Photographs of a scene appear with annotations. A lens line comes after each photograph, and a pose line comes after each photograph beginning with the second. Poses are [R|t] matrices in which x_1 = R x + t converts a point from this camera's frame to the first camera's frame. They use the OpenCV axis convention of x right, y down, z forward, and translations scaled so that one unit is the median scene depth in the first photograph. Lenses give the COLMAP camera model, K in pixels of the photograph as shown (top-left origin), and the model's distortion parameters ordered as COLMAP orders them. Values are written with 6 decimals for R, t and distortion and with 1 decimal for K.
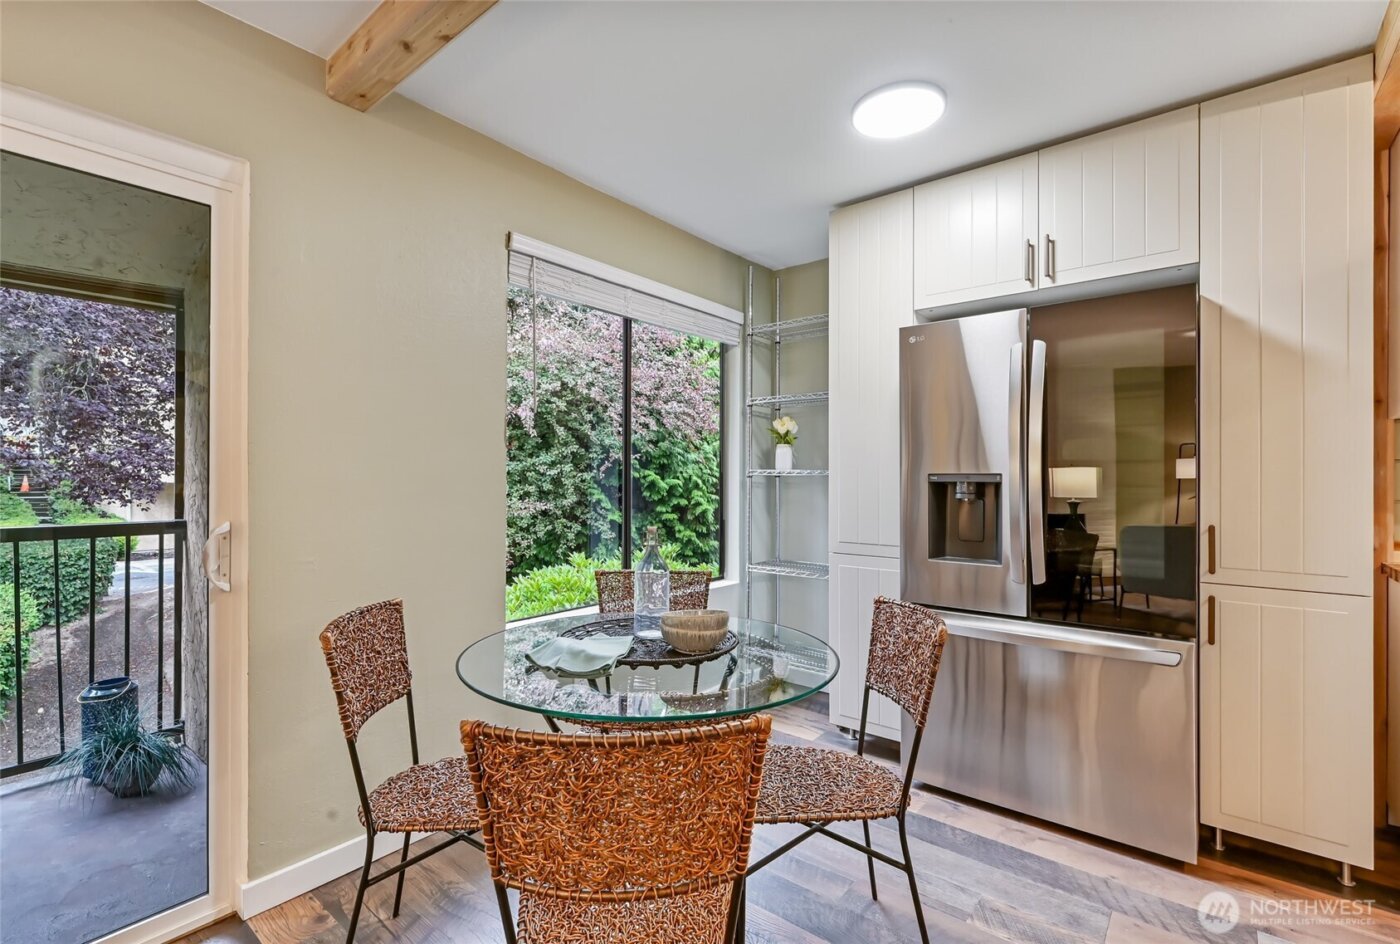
lens RADIAL K [[645.2, 0, 701.6], [0, 645.2, 476.6], [0, 0, 1]] dist [0.001124, 0.000329]
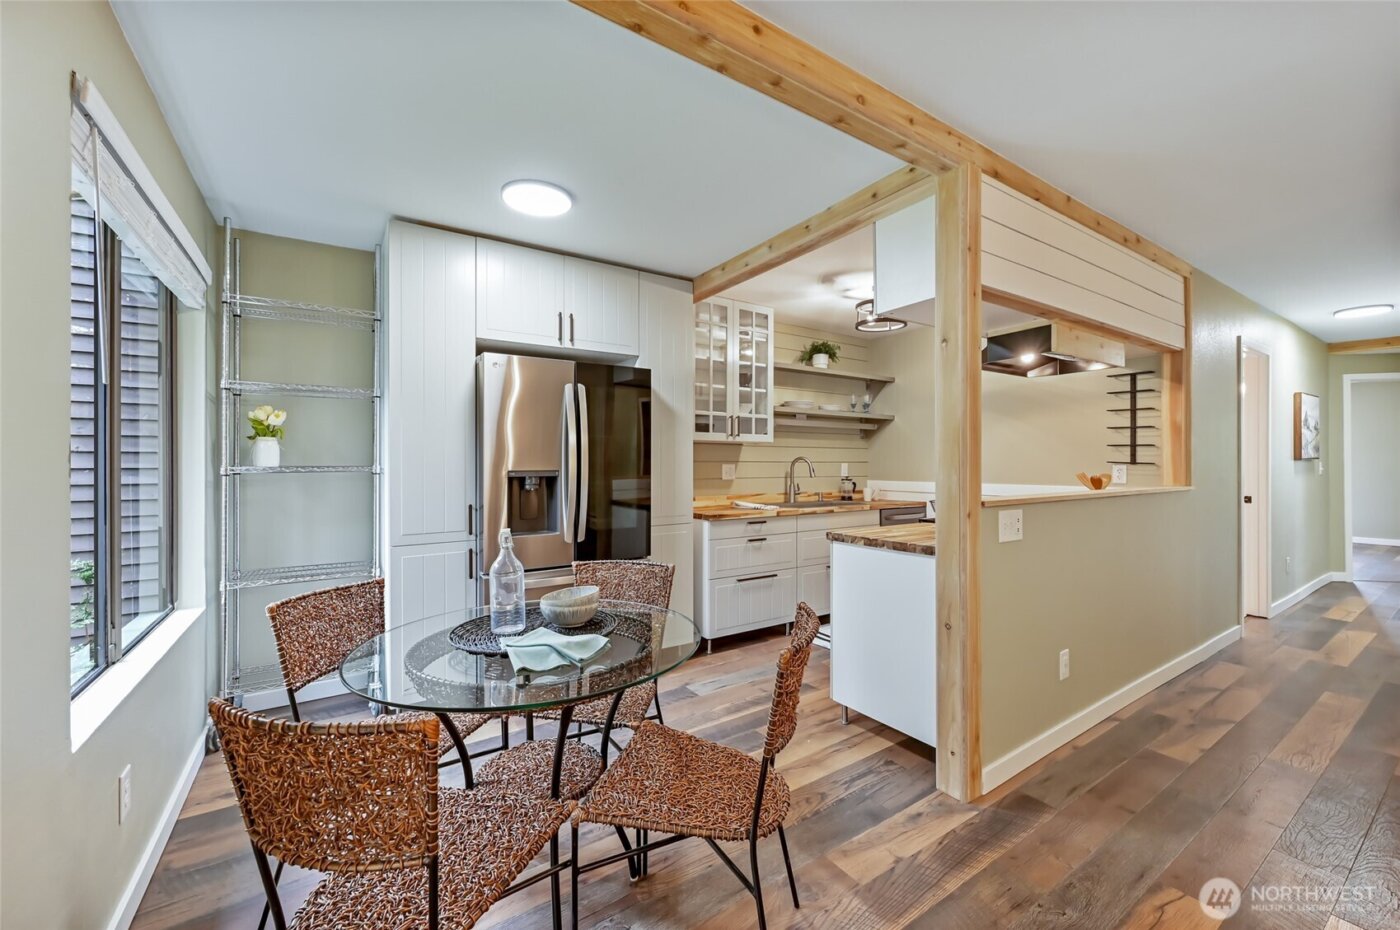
lens RADIAL K [[555.8, 0, 702.7], [0, 555.8, 462.3], [0, 0, 1]] dist [0.000220, 0.000106]
pose [[0.301988, -0.004156, 0.953303, -0.419467], [-0.000584, 0.999990, 0.004545, -0.019004], [-0.953312, -0.001929, 0.301982, 0.202342]]
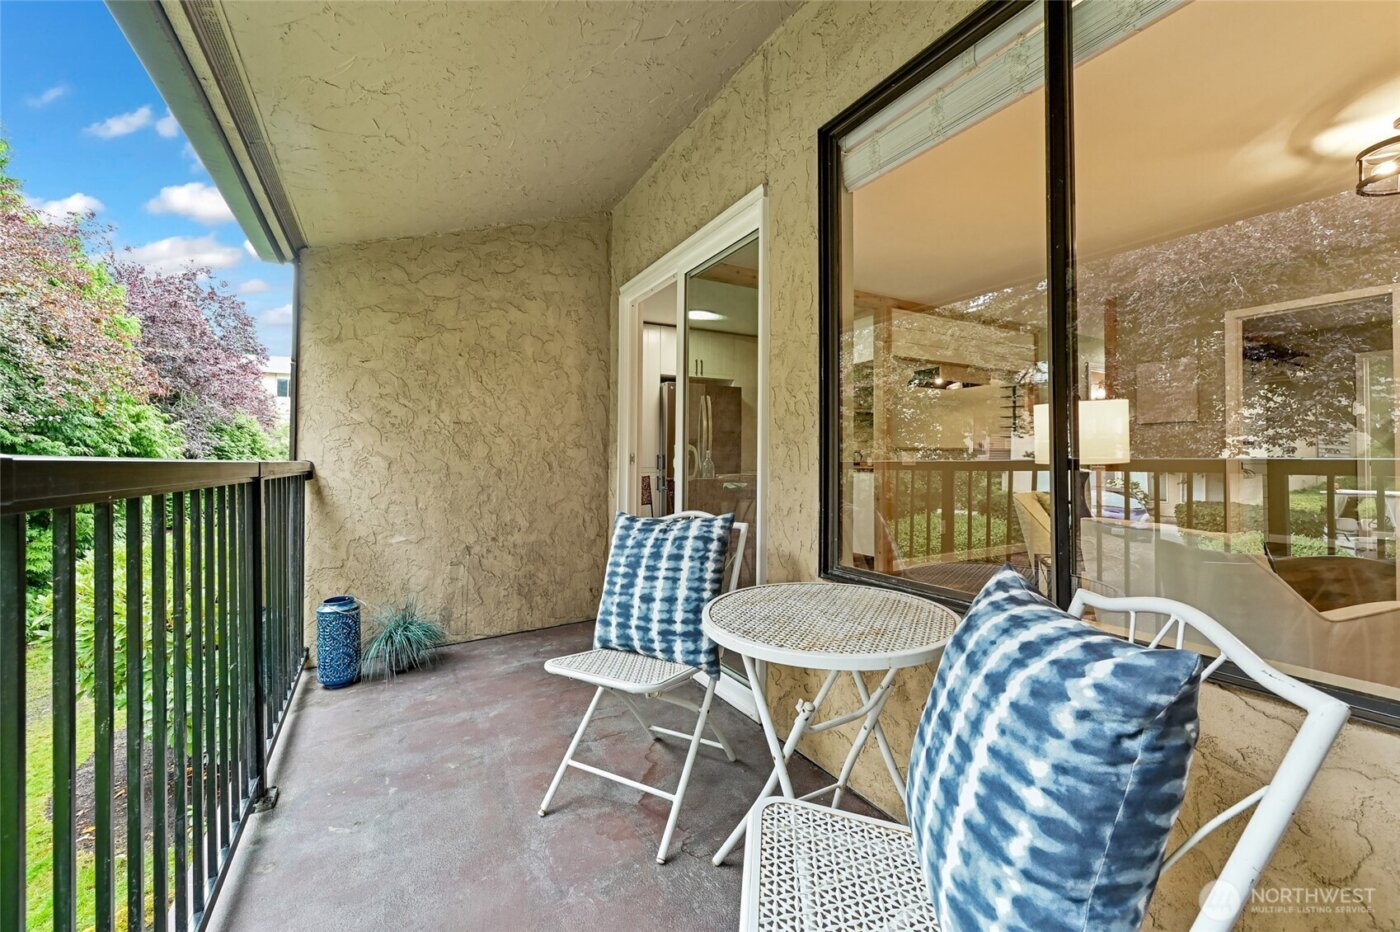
lens RADIAL K [[555.8, 0, 702.7], [0, 555.8, 463.3], [0, 0, 1]] dist [0.000220, 0.000106]
pose [[0.366553, -0.009942, 0.930344, -1.259191], [-0.000627, 0.999940, 0.010933, 0.053737], [-0.930397, -0.004591, 0.366525, 0.026217]]
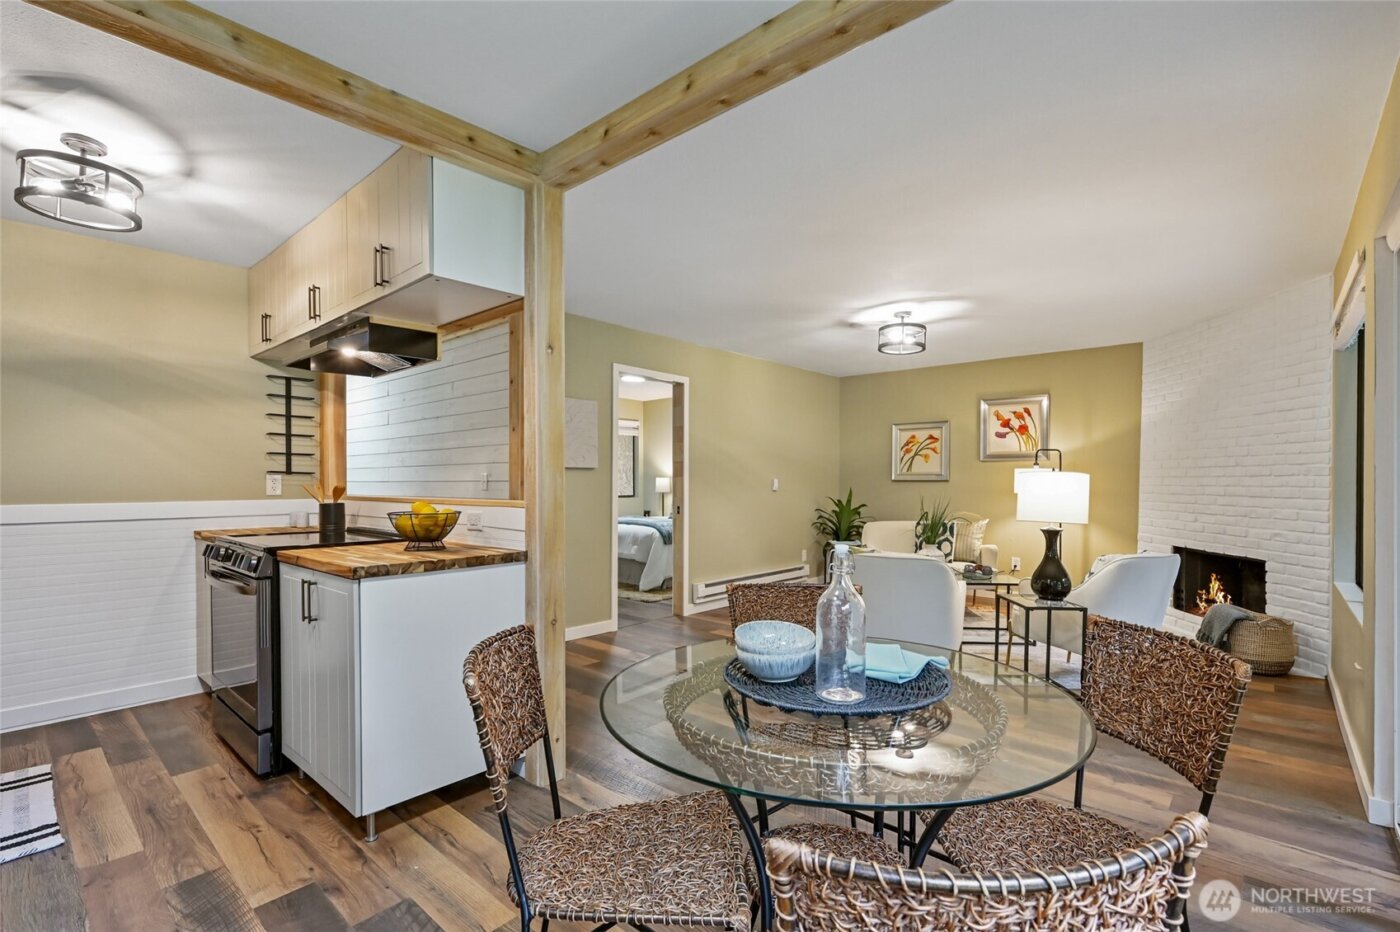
lens RADIAL K [[644.2, 0, 703.1], [0, 644.2, 487.3], [0, 0, 1]] dist [0.000520, -0.000364]
pose [[-0.998719, -0.005087, 0.050348, 0.021722], [-0.004910, 0.999981, 0.003632, 0.004326], [-0.050366, 0.003380, -0.998725, 0.838739]]
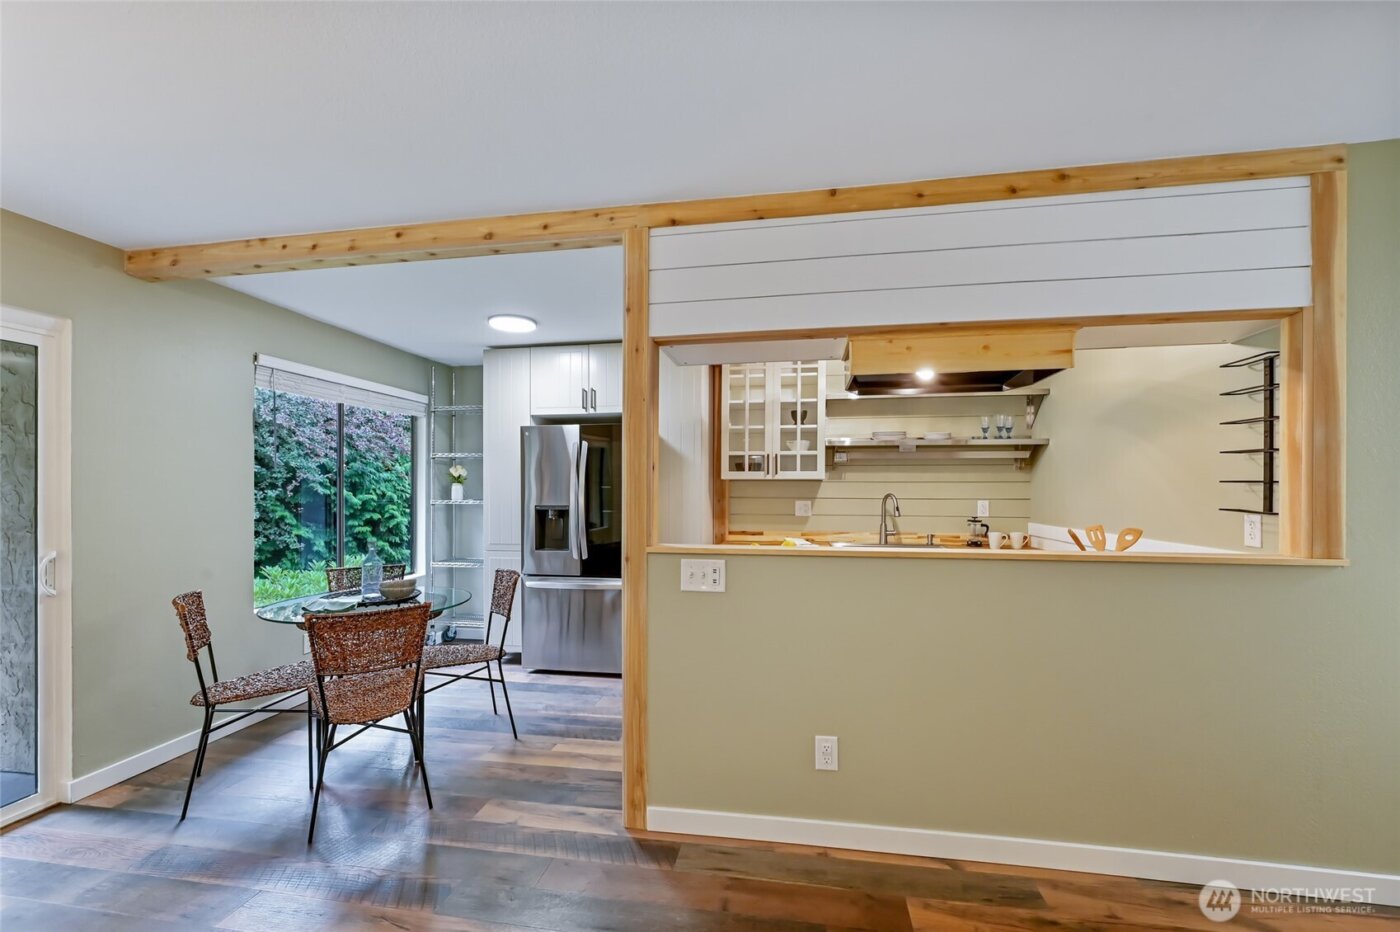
lens RADIAL K [[557.1, 0, 701.9], [0, 557.1, 491.3], [0, 0, 1]] dist [-0.001341, -0.000010]
pose [[0.874198, -0.005231, 0.485541, -0.009849], [0.001422, 0.999965, 0.008214, -0.041395], [-0.485567, -0.006490, 0.874175, -0.469250]]
